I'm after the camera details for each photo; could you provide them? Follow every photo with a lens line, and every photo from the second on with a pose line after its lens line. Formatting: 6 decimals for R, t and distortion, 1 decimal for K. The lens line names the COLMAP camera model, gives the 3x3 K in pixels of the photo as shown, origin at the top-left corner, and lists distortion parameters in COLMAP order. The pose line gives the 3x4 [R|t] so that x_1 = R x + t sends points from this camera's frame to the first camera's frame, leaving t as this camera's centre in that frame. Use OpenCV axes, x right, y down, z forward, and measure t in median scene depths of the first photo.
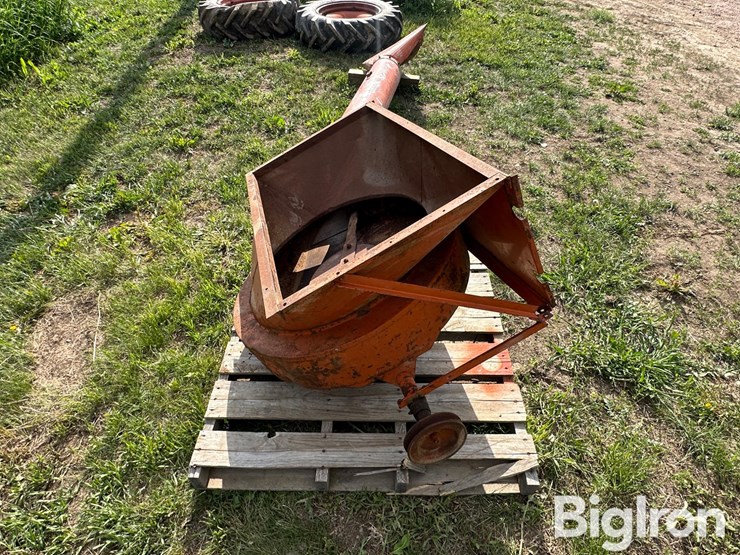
lens RADIAL K [[411.4, 0, 367.8], [0, 411.4, 283.8], [0, 0, 1]] dist [-0.005893, -0.000378]
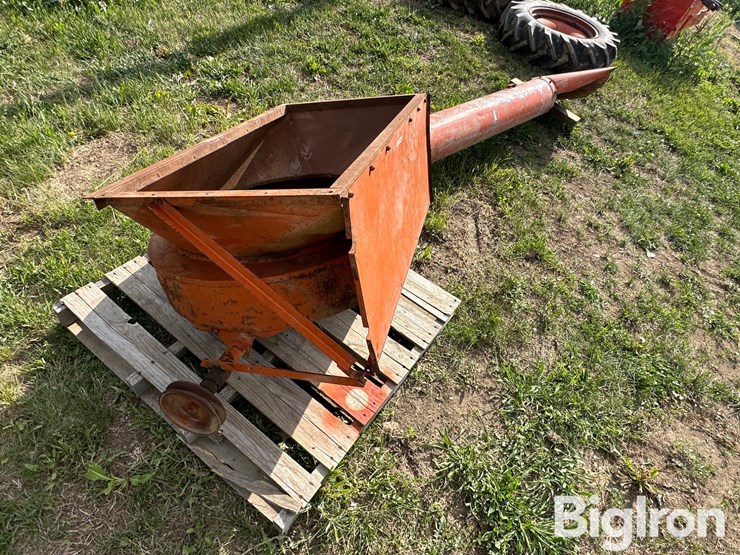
lens RADIAL K [[411.9, 0, 367.9], [0, 411.9, 287.0], [0, 0, 1]] dist [-0.006643, 0.000580]
pose [[0.802616, 0.548440, -0.234566, 0.382519], [-0.539324, 0.835219, 0.107424, -0.124382], [0.254829, 0.040287, 0.966147, 0.113063]]
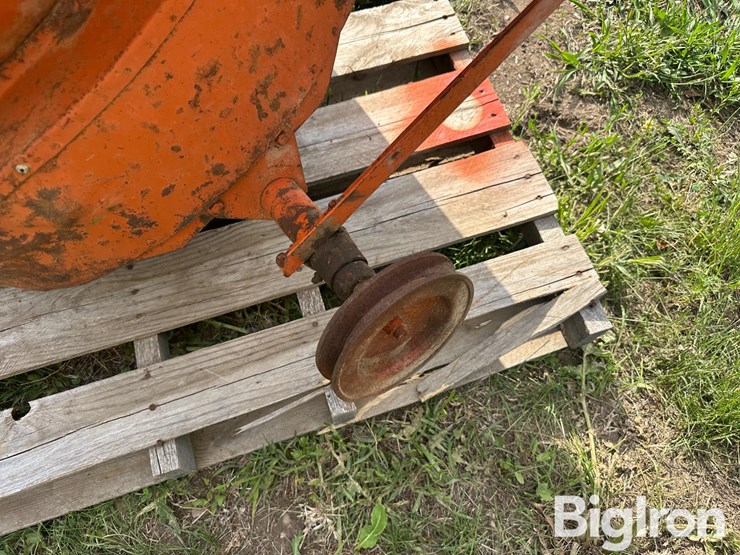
lens RADIAL K [[512.8, 0, 360.6], [0, 512.8, 272.3], [0, 0, 1]] dist [0.068570, -0.117179]
pose [[0.946623, -0.298085, 0.122677, 0.062847], [0.233429, 0.896384, 0.376839, 0.102992], [-0.222296, -0.328088, 0.918119, 0.410548]]
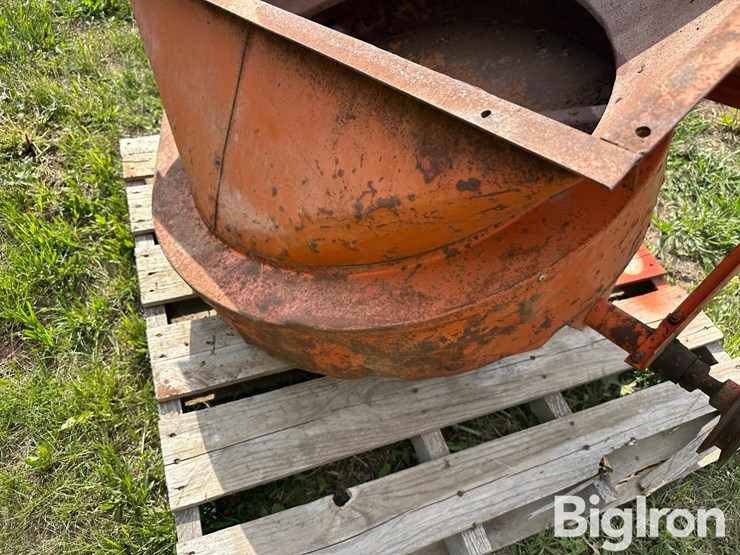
lens RADIAL K [[517.7, 0, 370.0], [0, 517.7, 277.5], [0, 0, 1]] dist [0.075566, -0.122280]
pose [[0.923794, -0.198584, 0.327366, -0.296026], [0.154089, 0.975514, 0.156935, 0.034905], [-0.350515, -0.094532, 0.931774, 0.398840]]
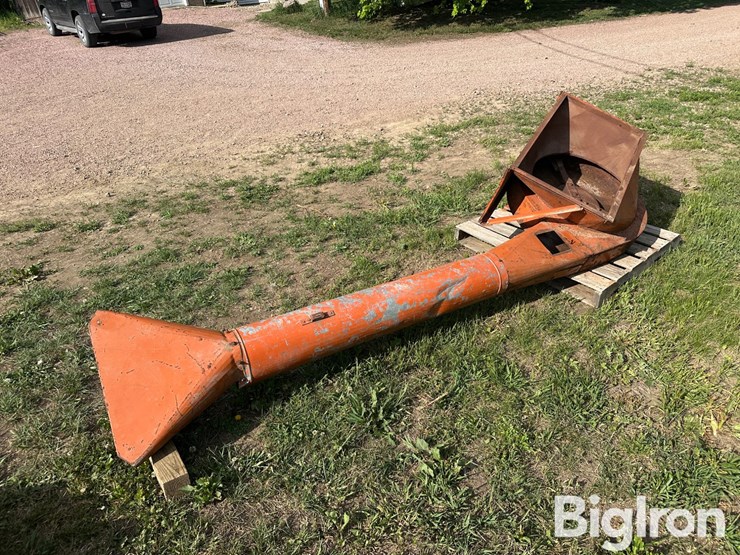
lens RADIAL K [[517.7, 0, 370.0], [0, 517.7, 277.5], [0, 0, 1]] dist [0.075566, -0.122280]
pose [[-0.693087, -0.352068, 0.629029, -0.964011], [0.516115, 0.366831, 0.773990, -2.061252], [-0.503245, 0.861094, -0.072539, 1.820672]]
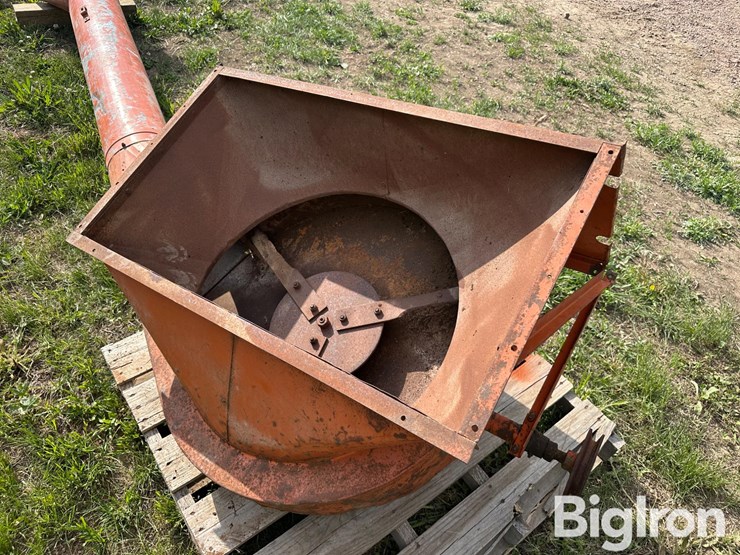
lens RADIAL K [[512.8, 0, 360.6], [0, 512.8, 272.3], [0, 0, 1]] dist [0.068570, -0.117179]
pose [[0.791528, -0.390277, 0.470284, -0.359417], [0.358624, 0.919726, 0.159663, -0.212426], [-0.494846, 0.042277, 0.867952, 0.203364]]
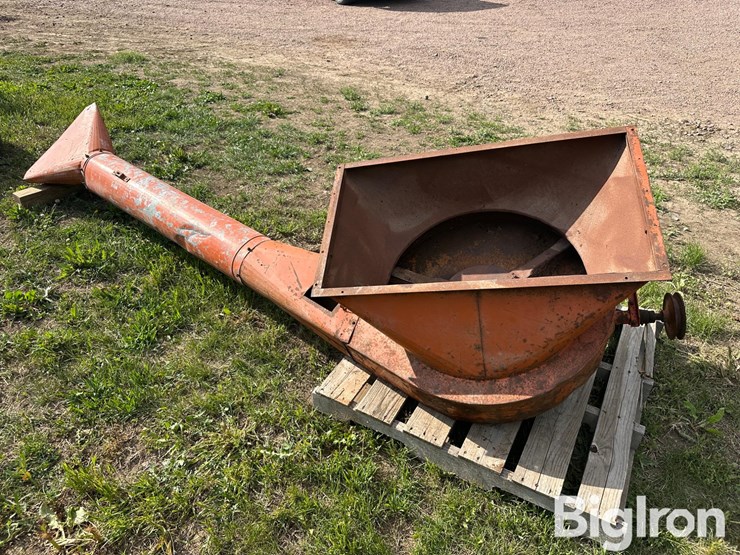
lens RADIAL K [[500.9, 0, 370.0], [0, 500.9, 277.5], [0, 0, 1]] dist [0.172621, -0.325086]
pose [[0.483239, -0.509987, 0.711613, -0.992252], [0.621391, 0.772376, 0.131562, -0.383782], [-0.616727, 0.378614, 0.690144, 0.276760]]
